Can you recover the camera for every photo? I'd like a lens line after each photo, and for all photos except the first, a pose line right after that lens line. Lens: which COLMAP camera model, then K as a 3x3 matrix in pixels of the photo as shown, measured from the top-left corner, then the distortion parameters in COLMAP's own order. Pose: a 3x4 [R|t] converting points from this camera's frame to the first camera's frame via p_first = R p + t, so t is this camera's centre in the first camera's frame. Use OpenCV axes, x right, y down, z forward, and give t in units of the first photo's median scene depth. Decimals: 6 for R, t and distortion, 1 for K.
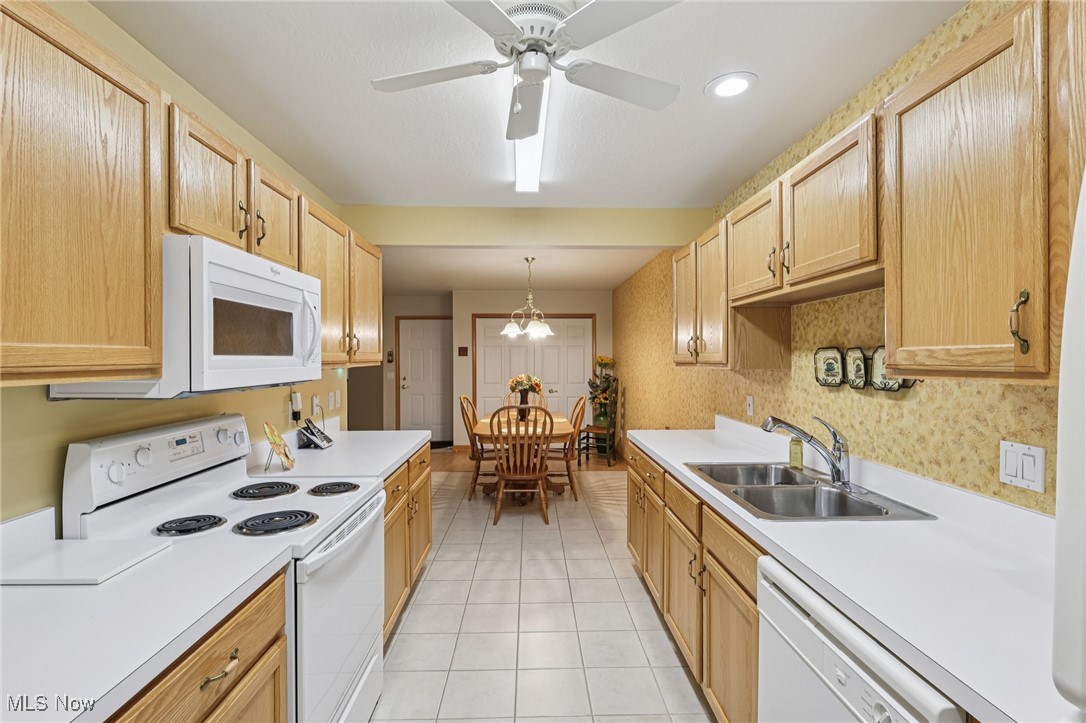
lens RADIAL K [[504.8, 0, 540.1], [0, 504.8, 360.6], [0, 0, 1]] dist [-0.001664, 0.000646]
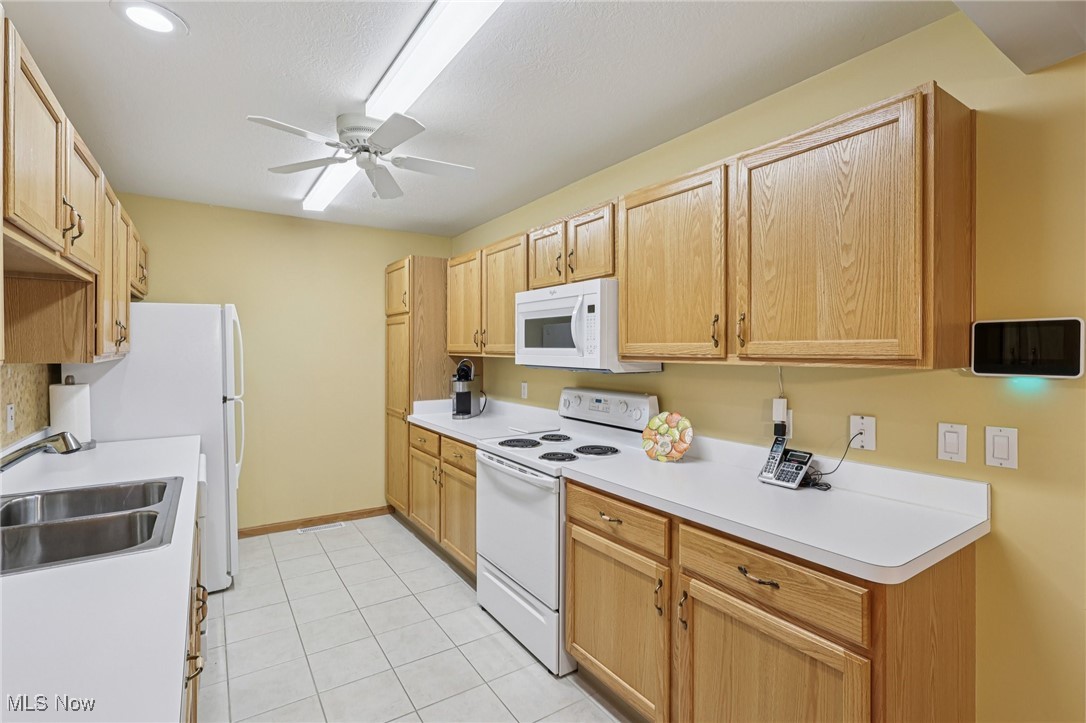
lens RADIAL K [[504.8, 0, 541.9], [0, 504.8, 351.6], [0, 0, 1]] dist [-0.001664, 0.000646]
pose [[-0.845547, 0.002329, -0.533896, 0.200844], [-0.003826, 0.999938, 0.010420, -0.009136], [0.533887, 0.010854, -0.845486, 1.458544]]
